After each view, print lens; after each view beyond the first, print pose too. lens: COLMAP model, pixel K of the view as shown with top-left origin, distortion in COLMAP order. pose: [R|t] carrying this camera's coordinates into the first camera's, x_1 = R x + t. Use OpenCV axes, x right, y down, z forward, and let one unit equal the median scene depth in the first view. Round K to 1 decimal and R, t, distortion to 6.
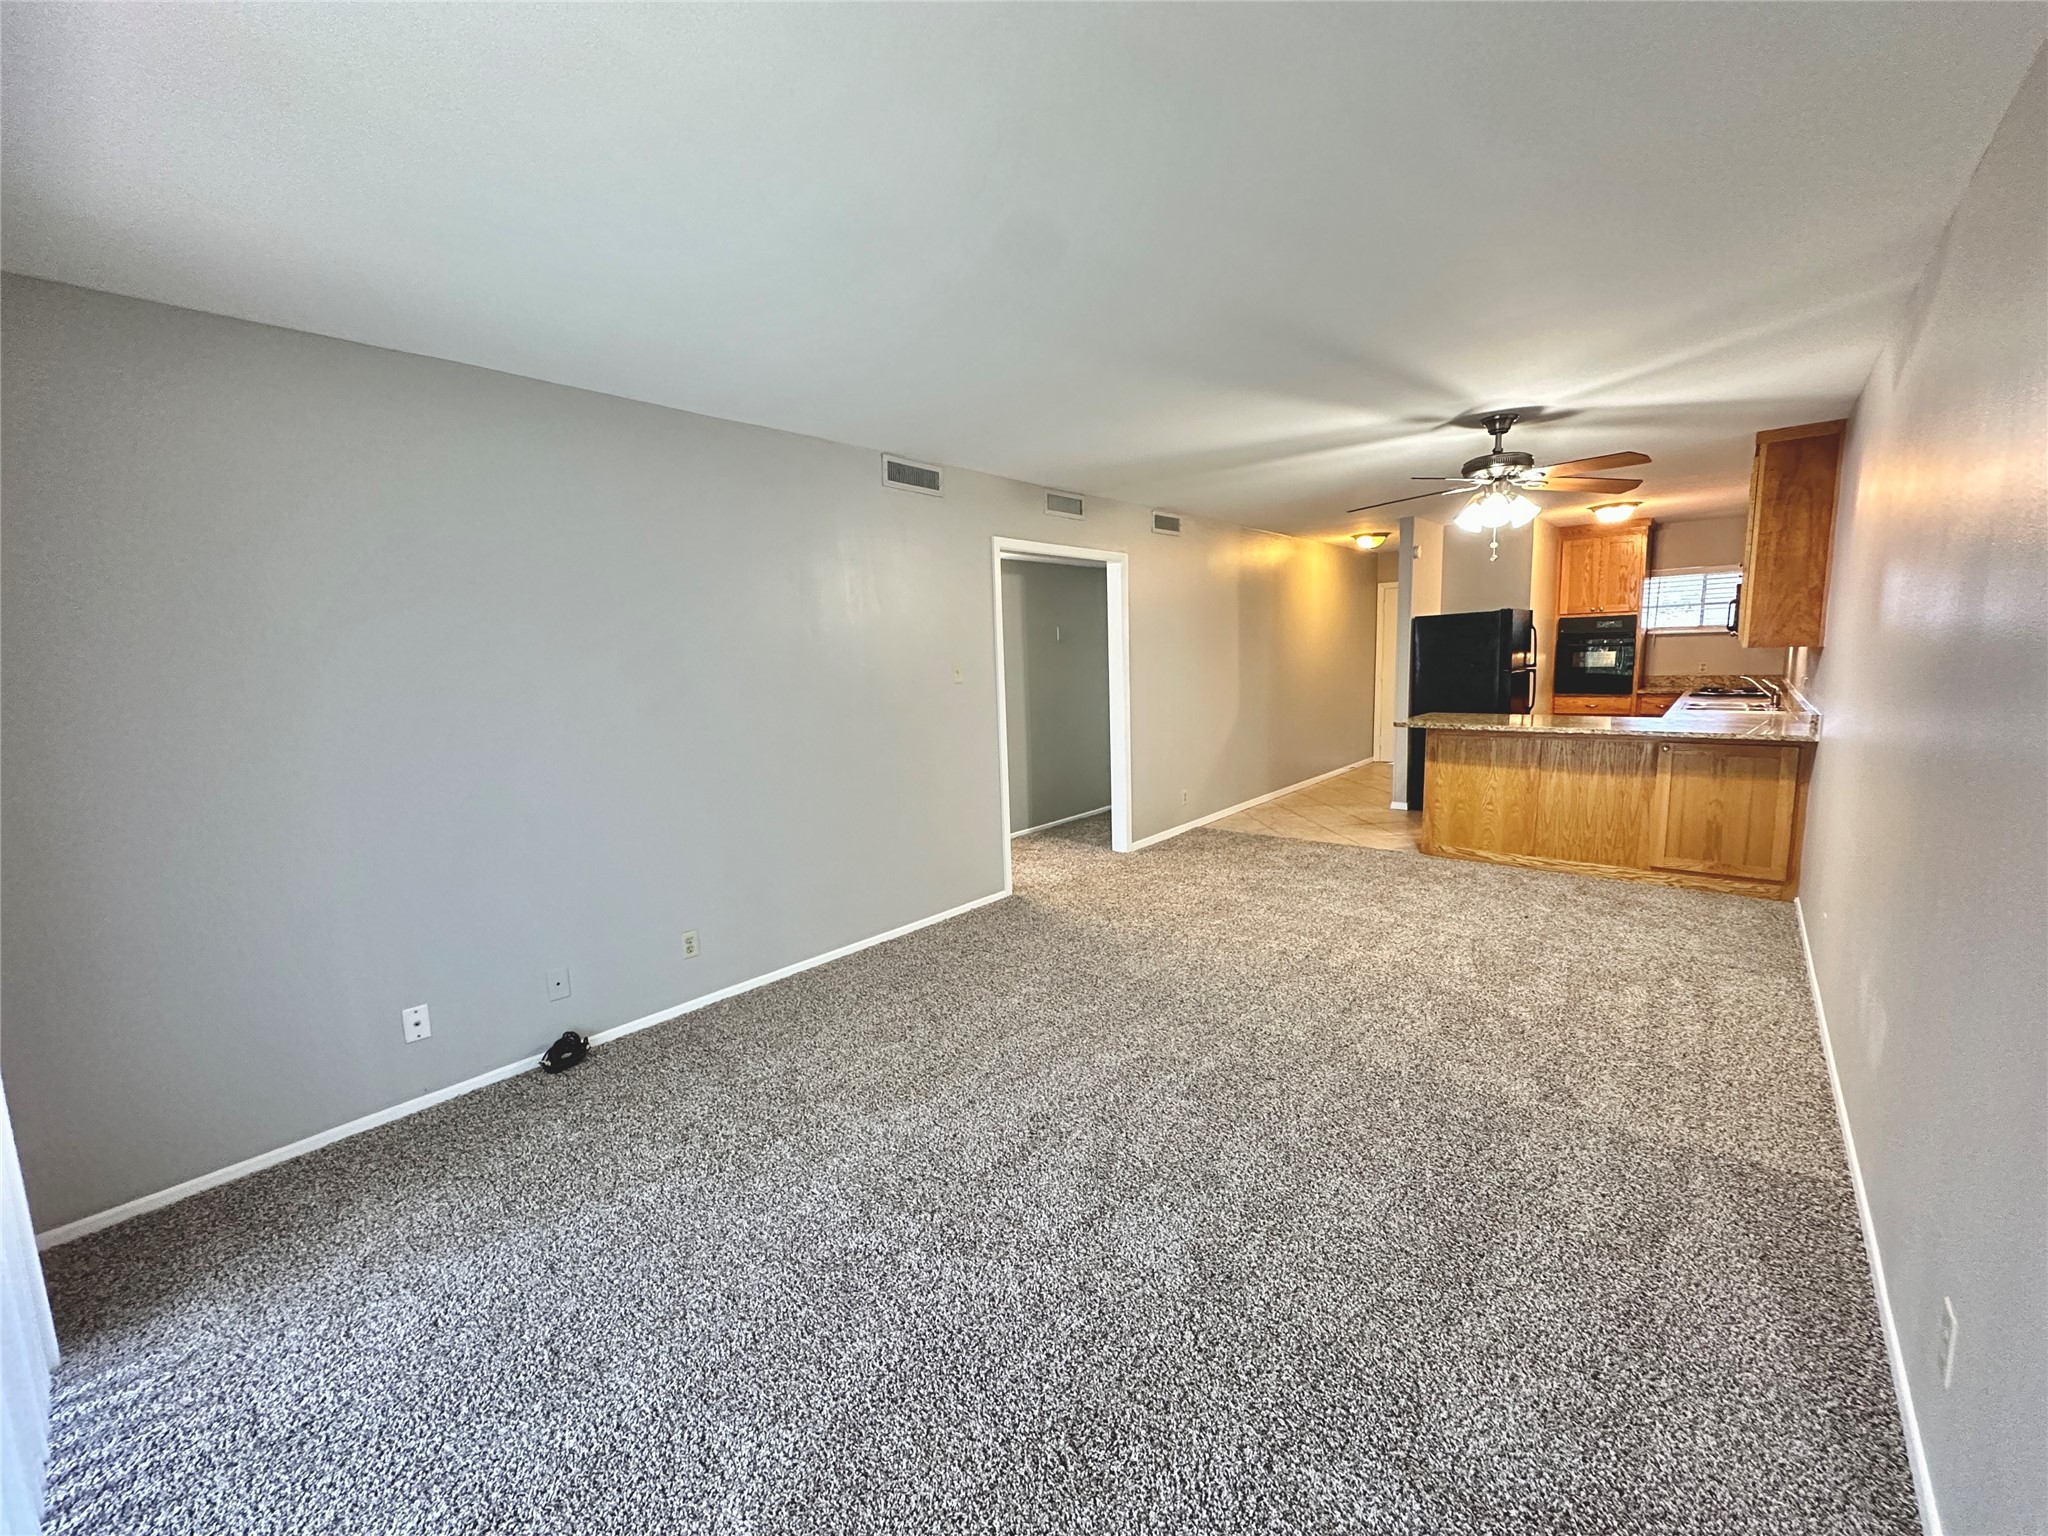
lens RADIAL K [[816.5, 0, 1038.2], [0, 816.5, 770.0], [0, 0, 1]] dist [-0.001494, 0.000077]
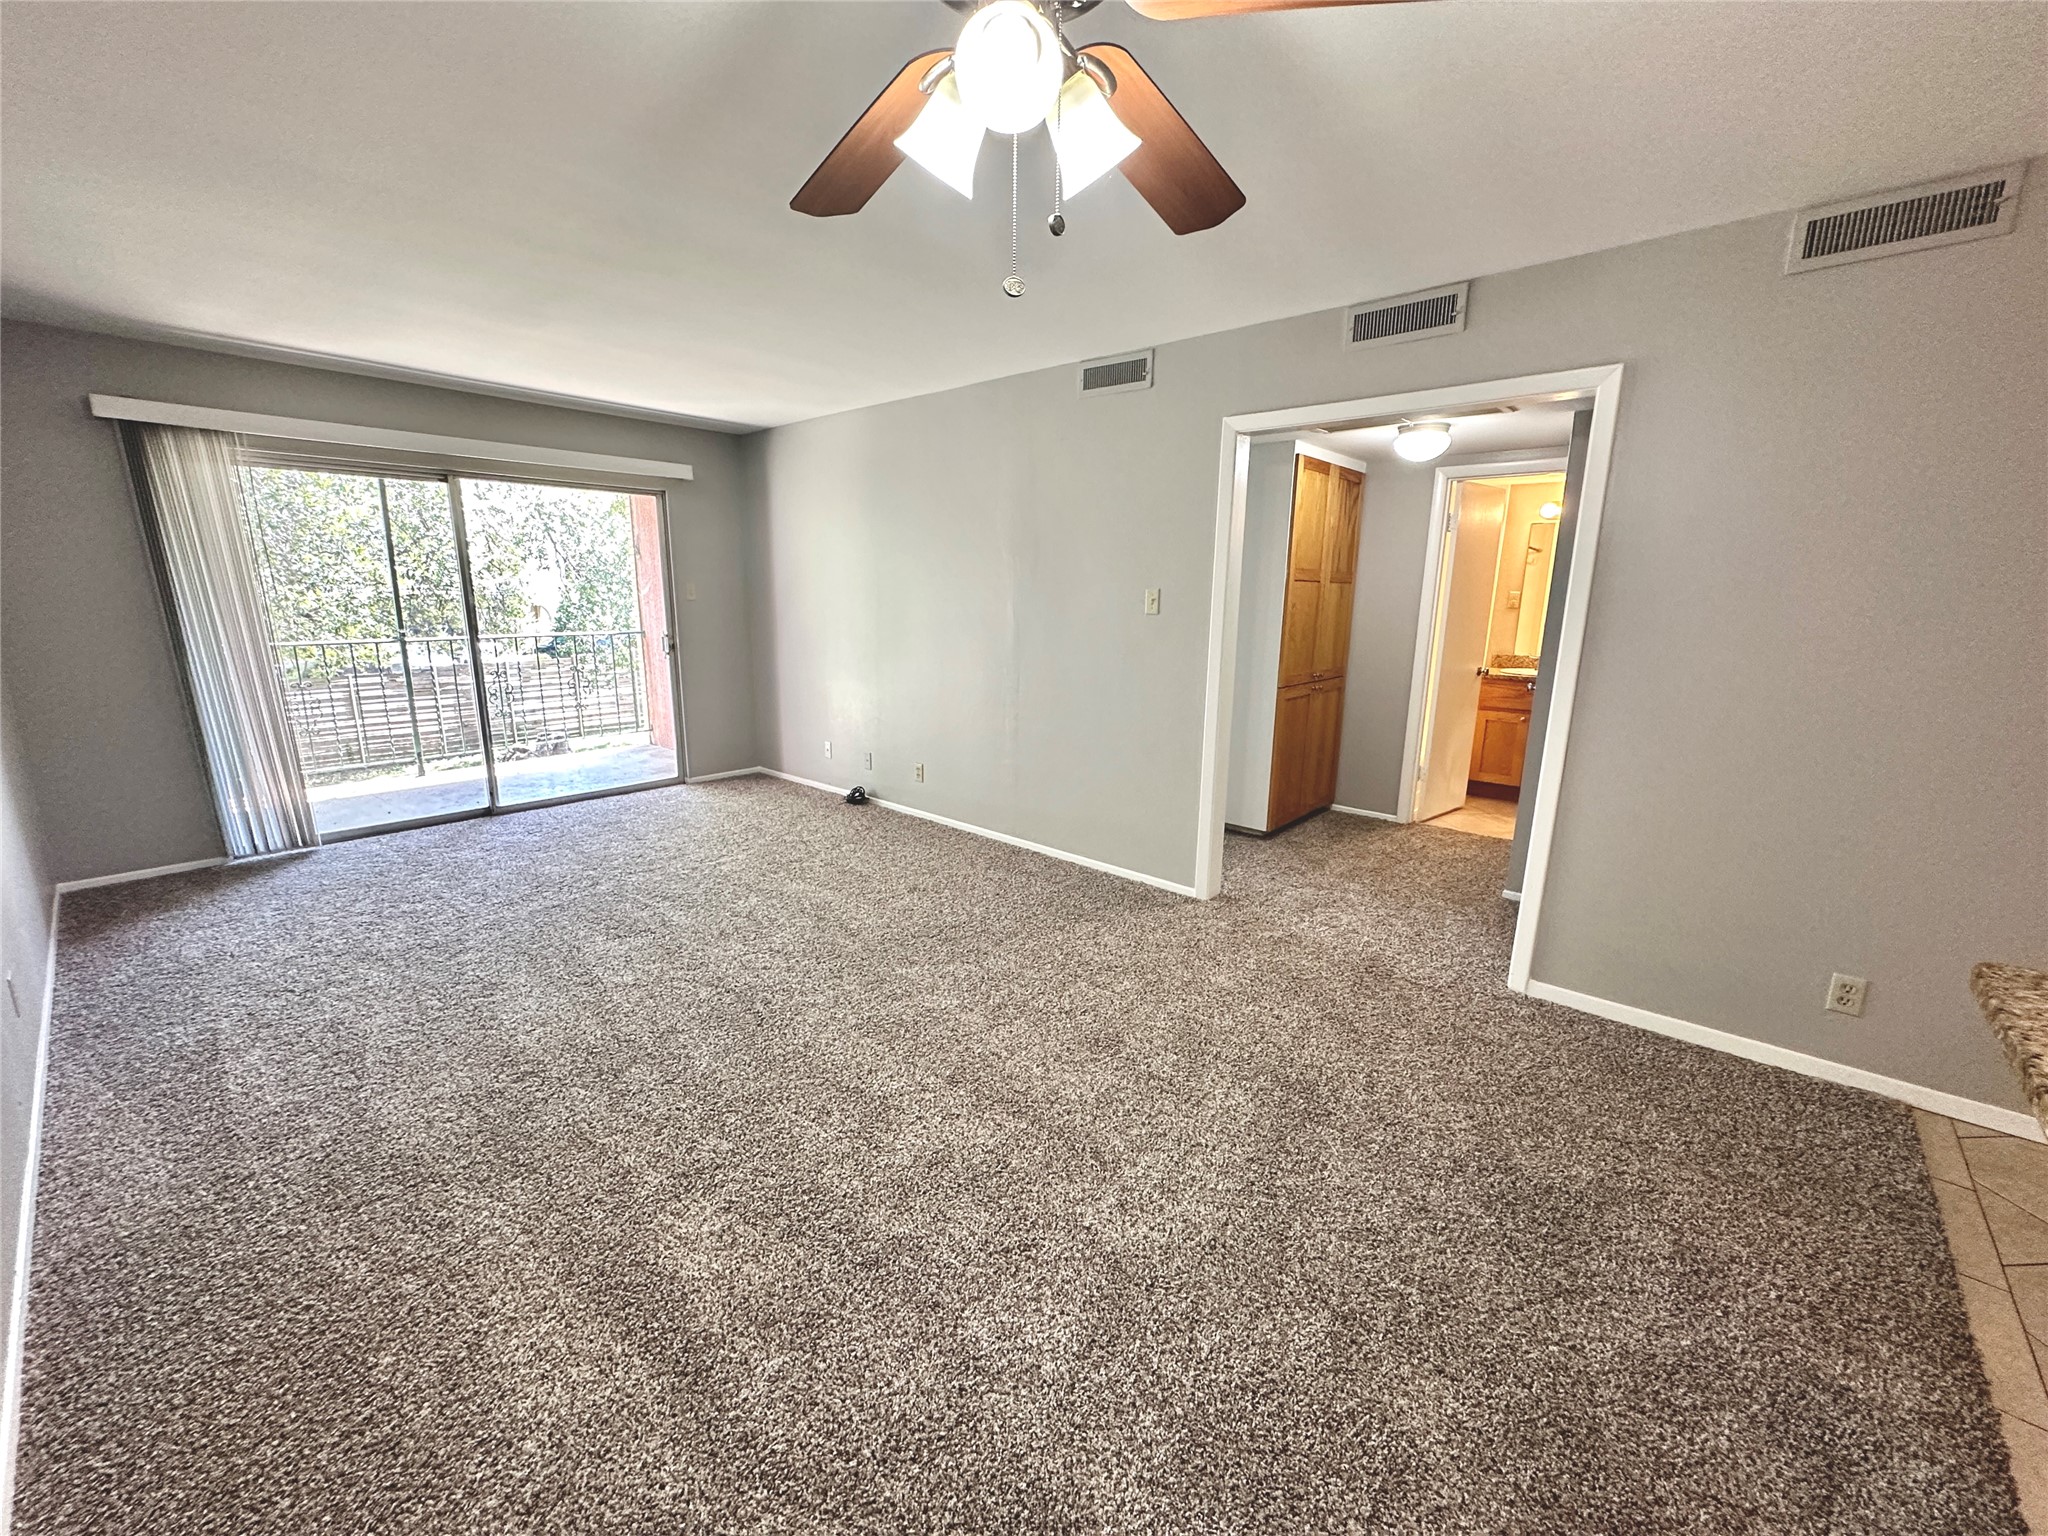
lens RADIAL K [[816.5, 0, 1020.3], [0, 816.5, 775.3], [0, 0, 1]] dist [-0.001494, 0.000077]
pose [[-0.031379, 0.257567, -0.965751, 0.733410], [-0.152651, 0.953657, 0.259301, -0.142411], [0.987782, 0.155559, 0.009393, 0.856273]]
